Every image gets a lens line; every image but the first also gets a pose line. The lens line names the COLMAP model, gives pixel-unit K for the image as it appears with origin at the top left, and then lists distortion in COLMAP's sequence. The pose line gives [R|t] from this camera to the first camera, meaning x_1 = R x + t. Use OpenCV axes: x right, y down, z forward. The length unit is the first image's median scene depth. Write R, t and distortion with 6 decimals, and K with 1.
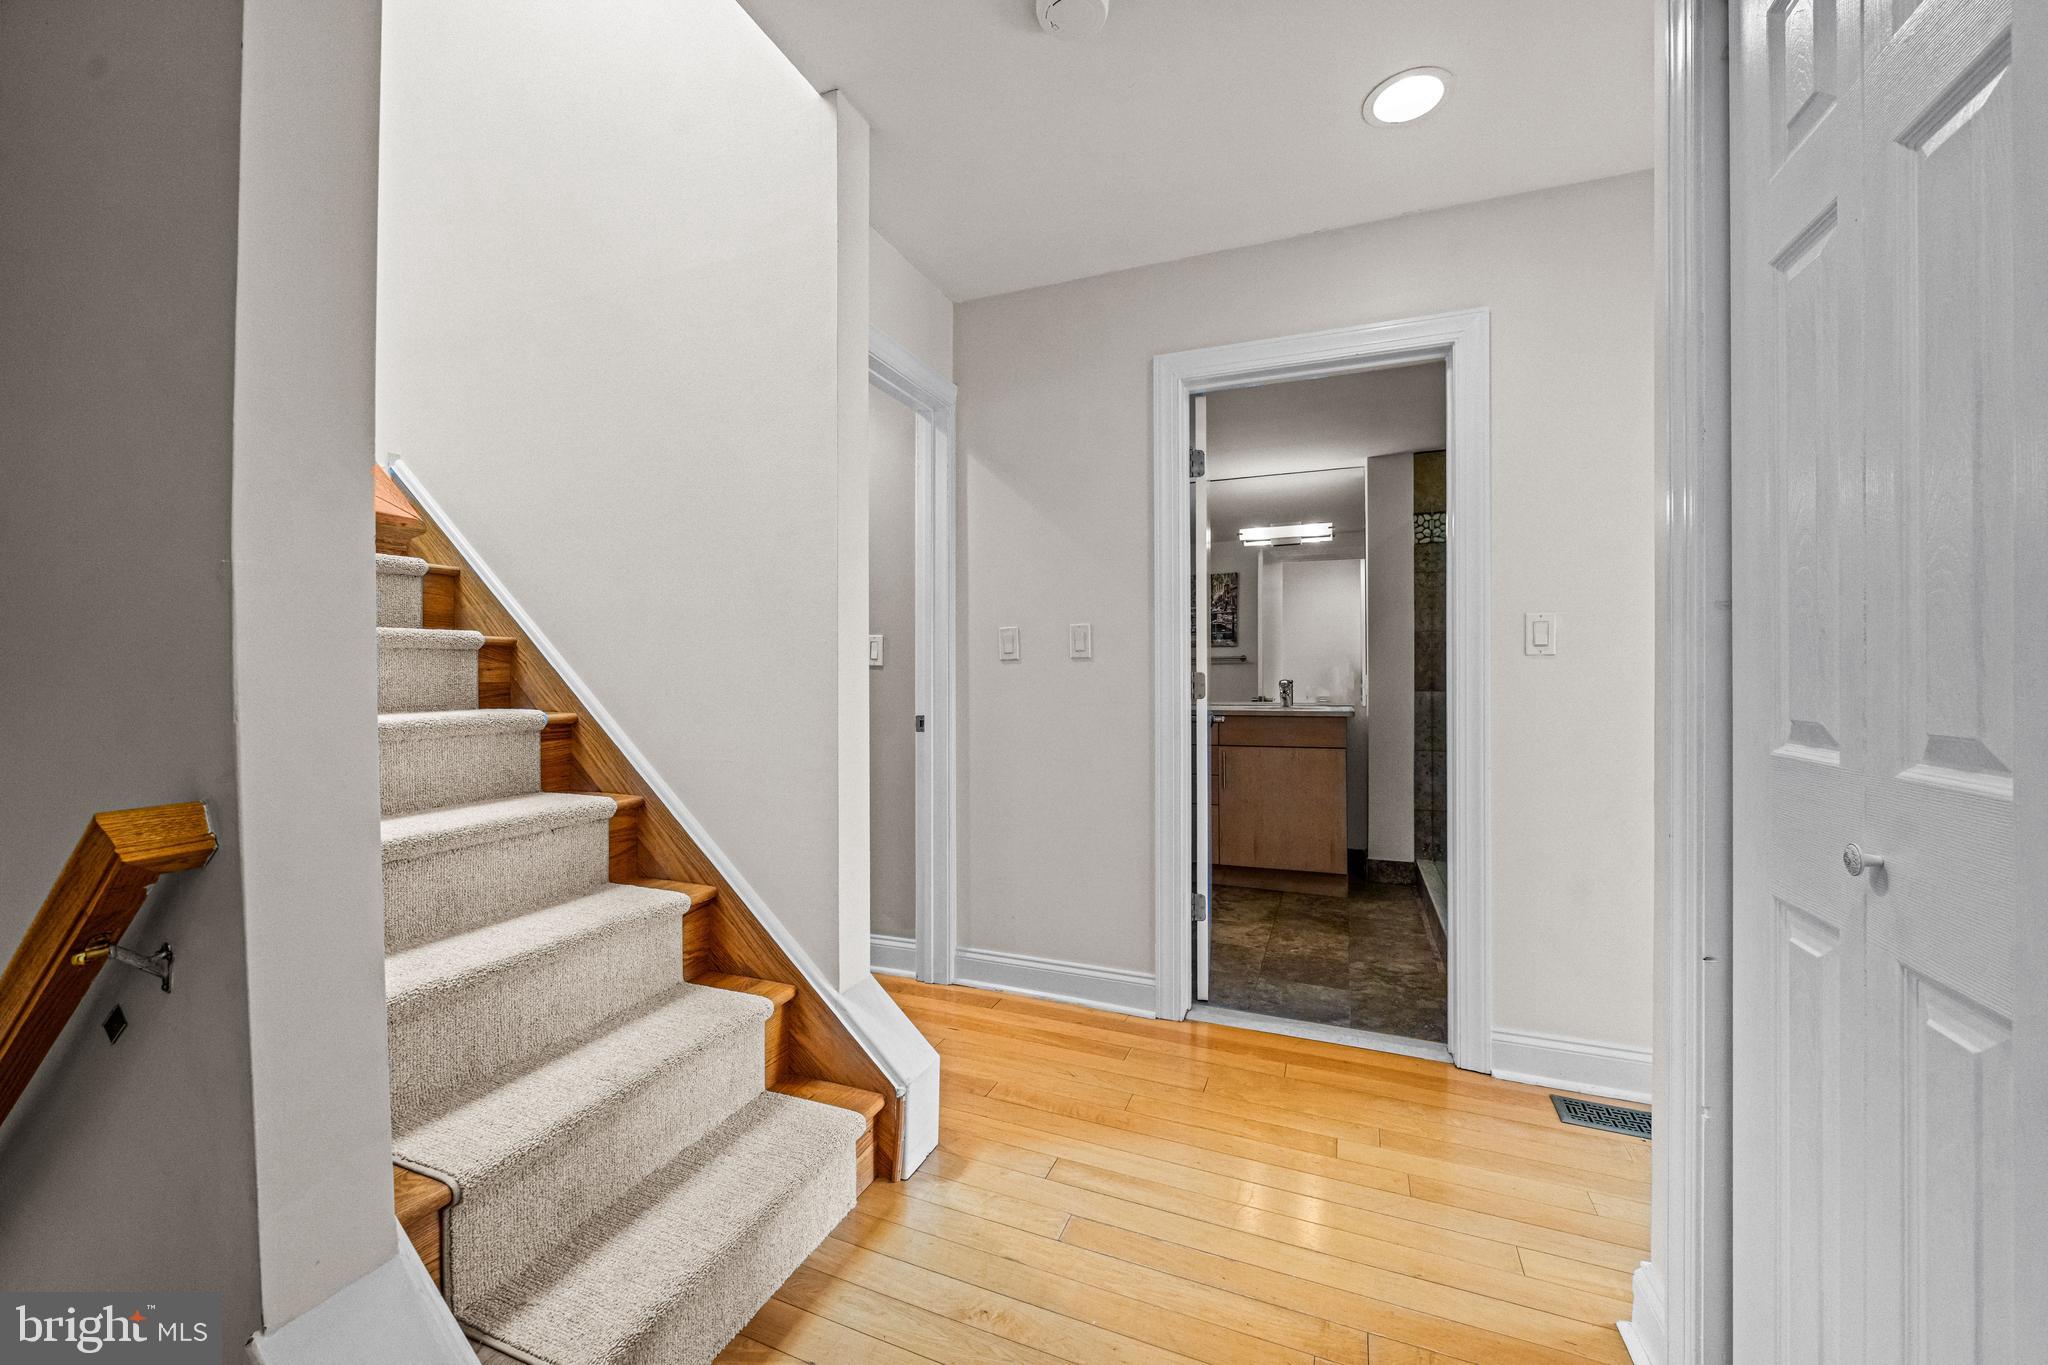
lens RADIAL K [[803.6, 0, 1024.0], [0, 803.6, 682.5], [0, 0, 1]] dist [0.000080, 0.000025]
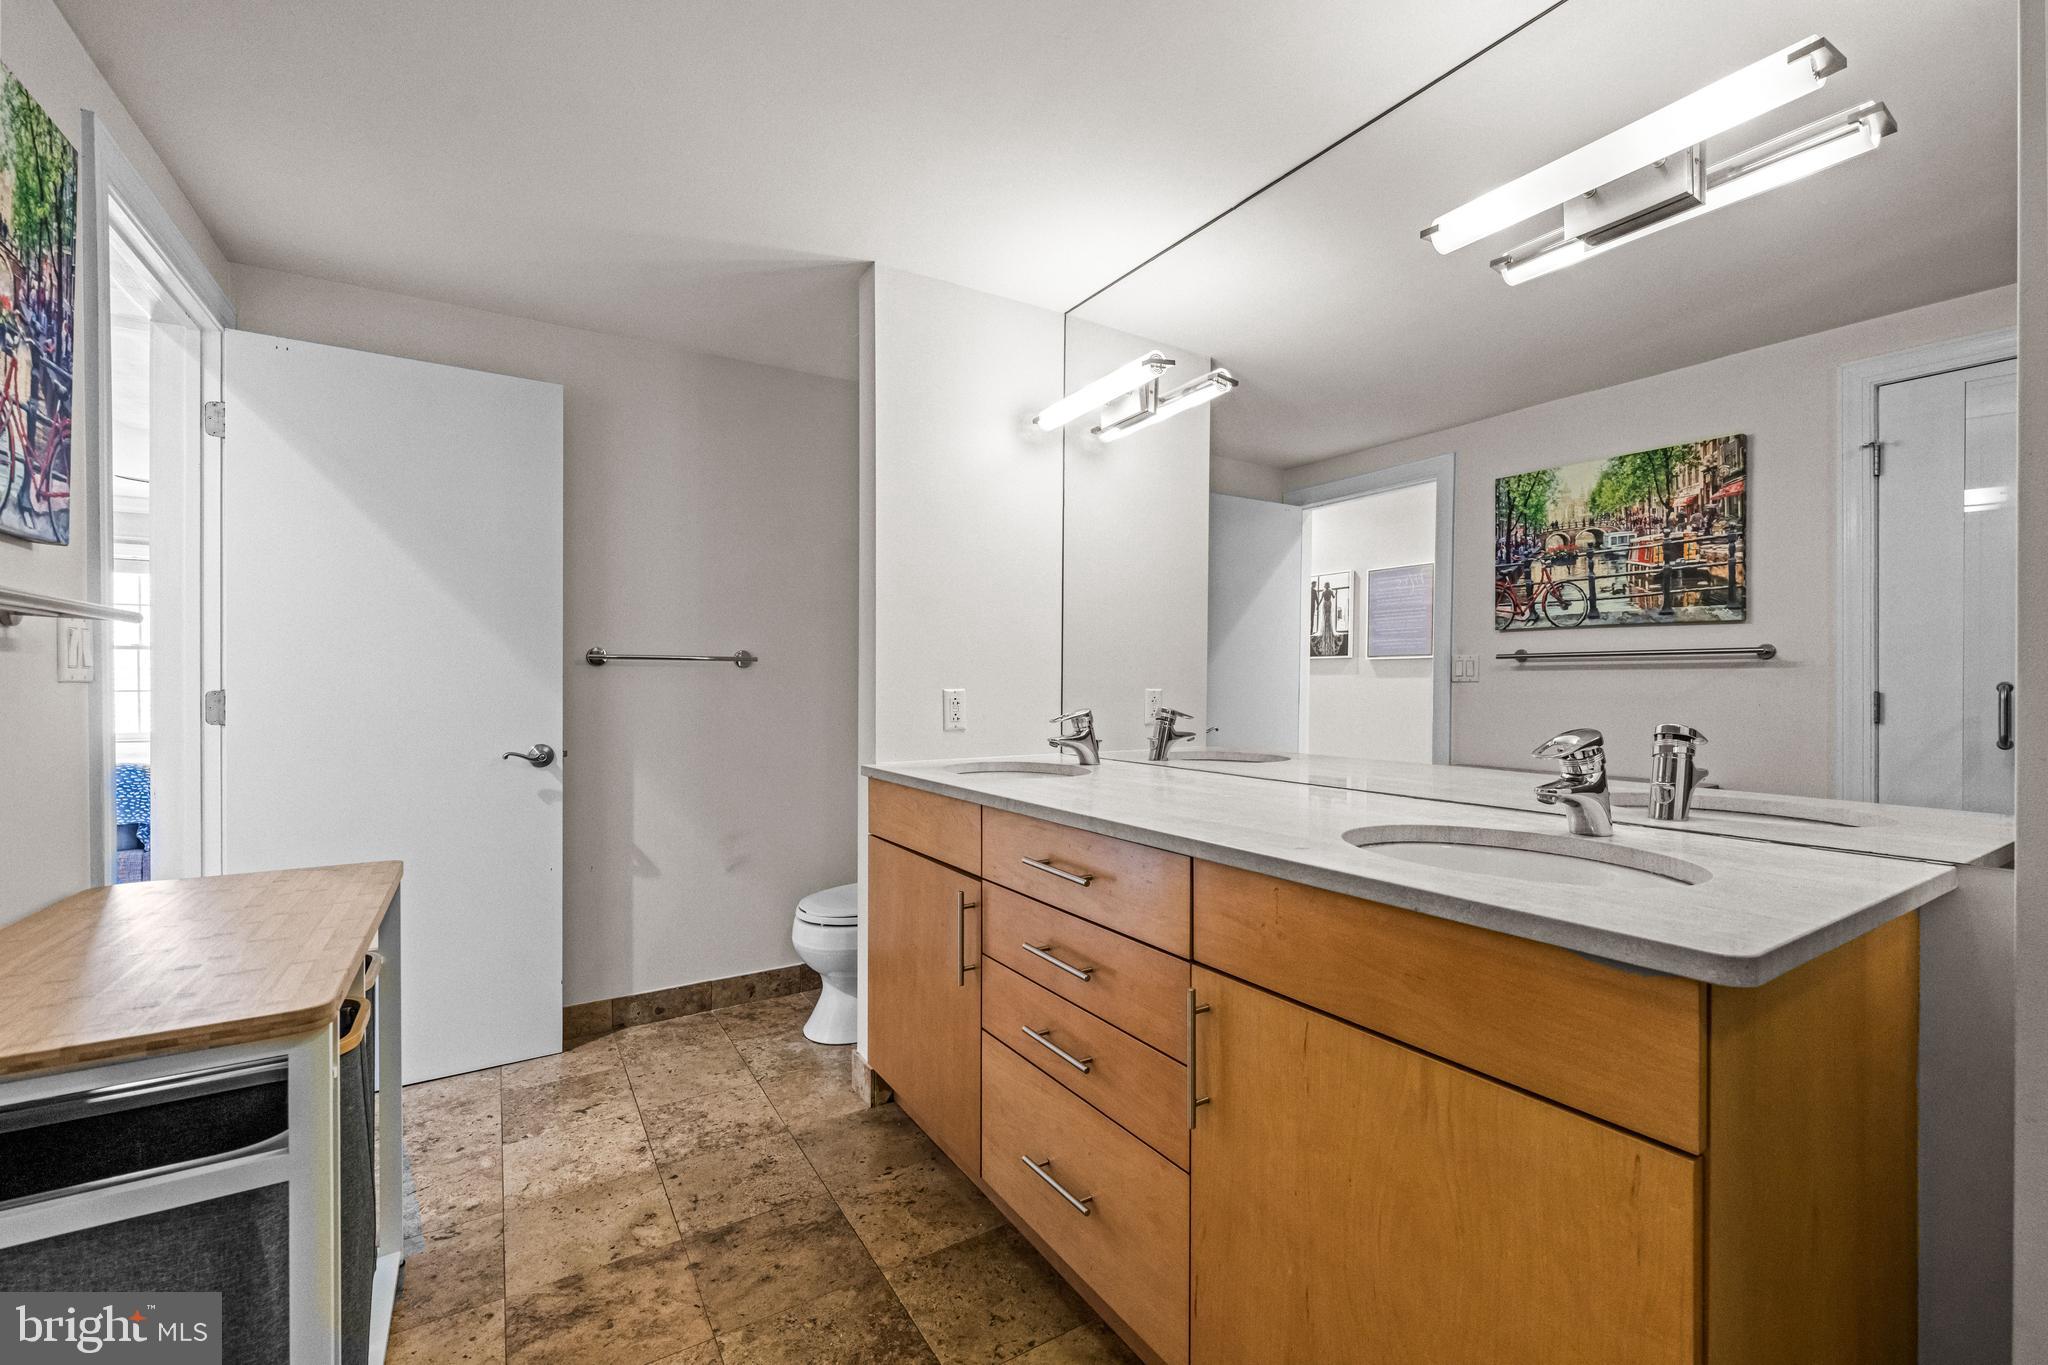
lens RADIAL K [[852.0, 0, 1024.0], [0, 852.0, 682.5], [0, 0, 1]] dist [0.000942, 0.000023]
pose [[0.808651, -0.002344, -0.588284, 0.358706], [-0.003943, 0.999948, -0.009404, -0.015679], [0.588275, 0.009924, 0.808600, 0.728554]]
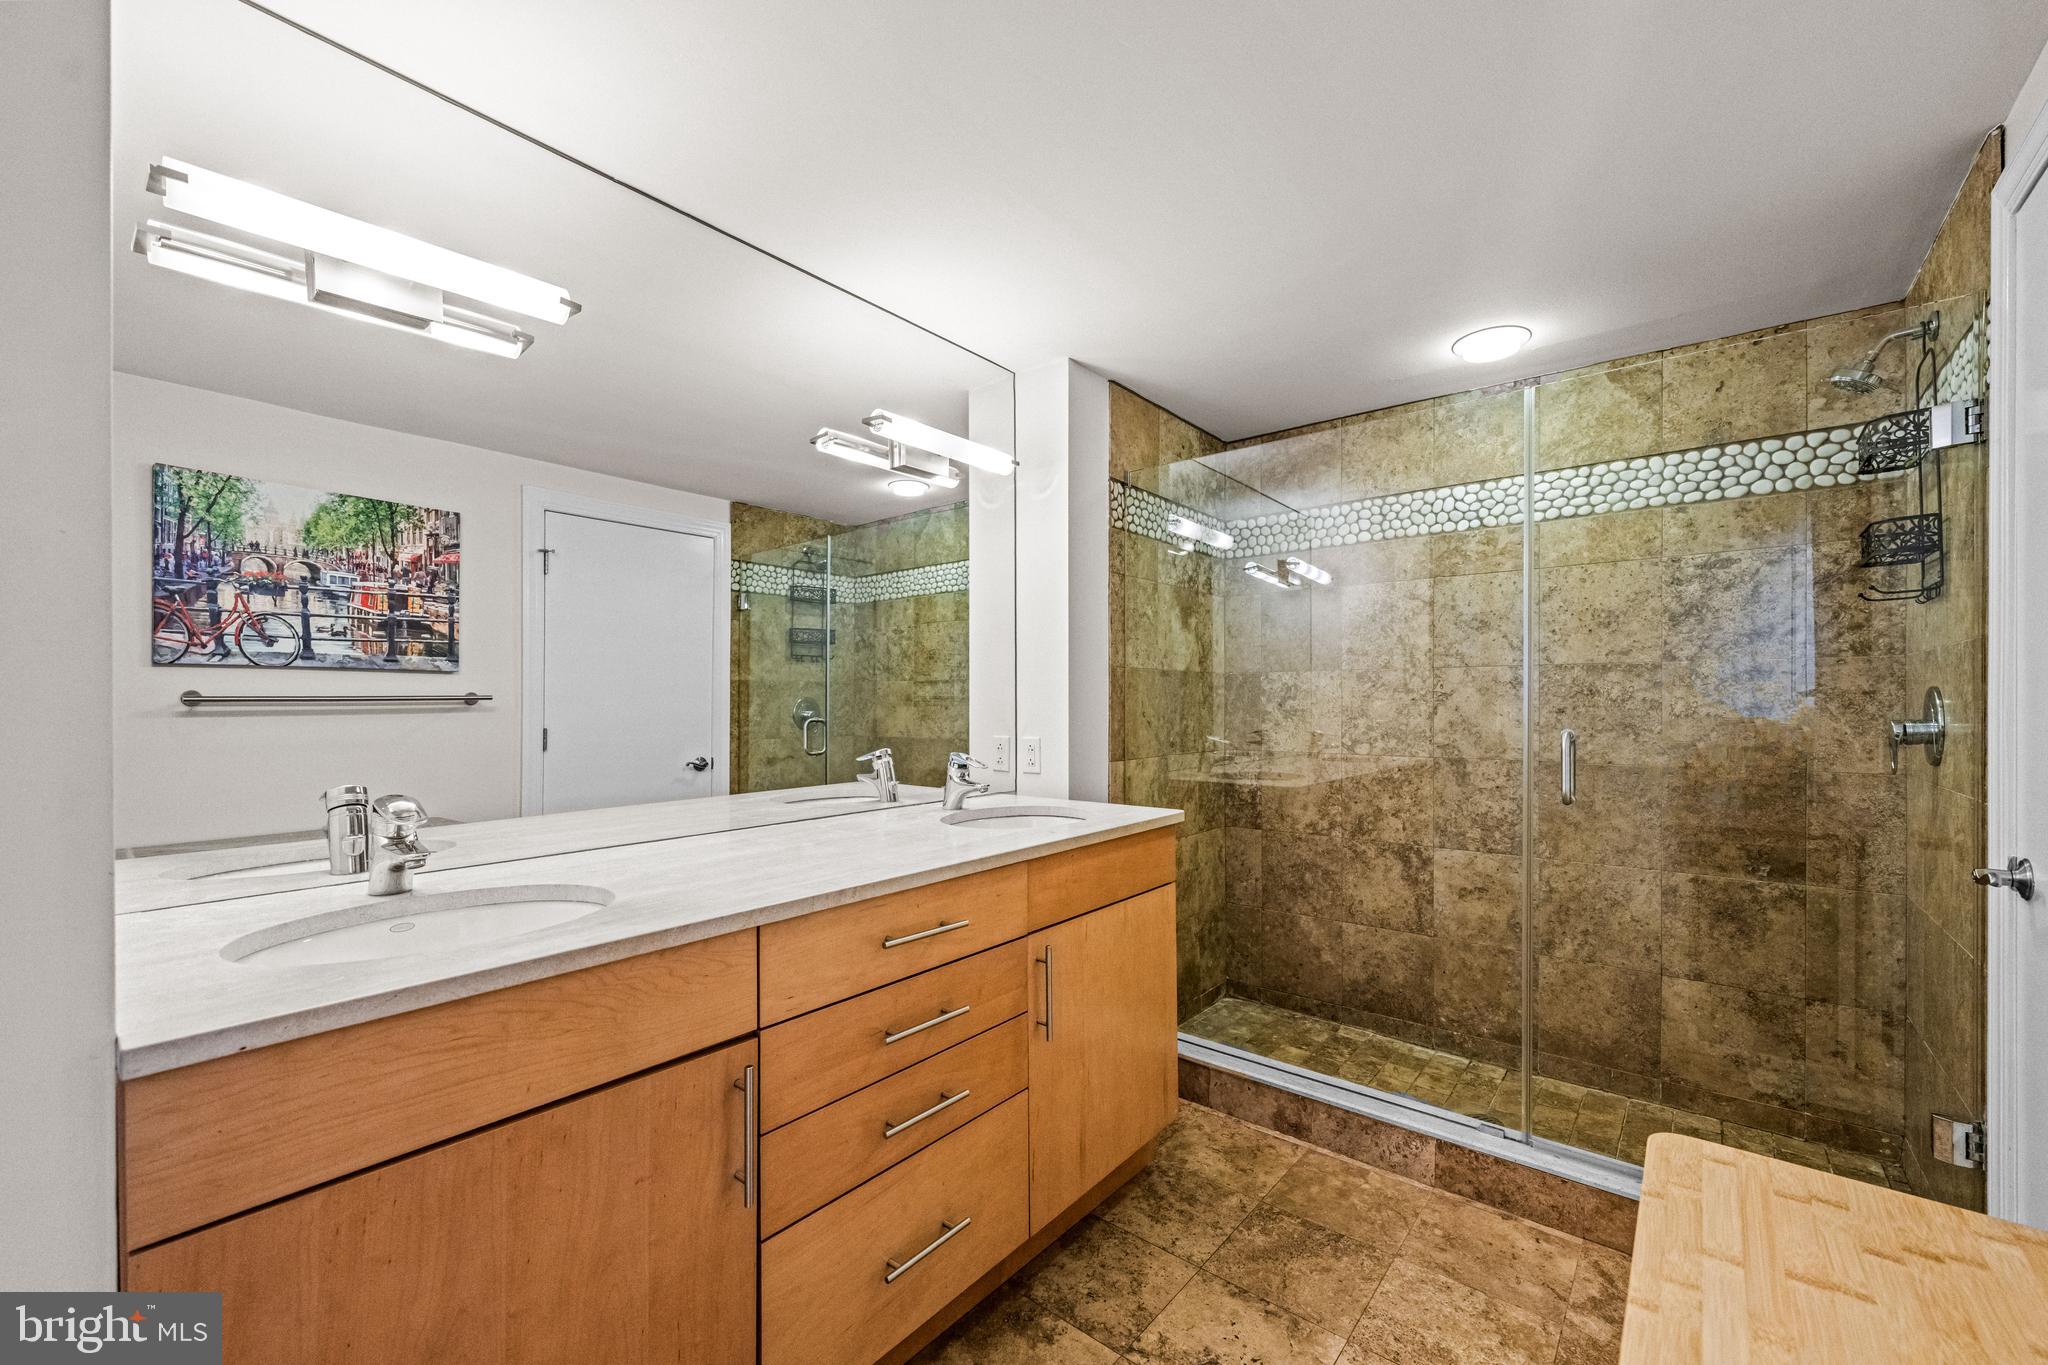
lens RADIAL K [[836.9, 0, 1024.0], [0, 836.9, 682.5], [0, 0, 1]] dist [0.015430, 0.000167]
pose [[0.295181, 0.015557, 0.955315, -0.157380], [0.017328, 0.999616, -0.021633, -0.037453], [-0.955284, 0.022939, 0.294798, 0.875974]]
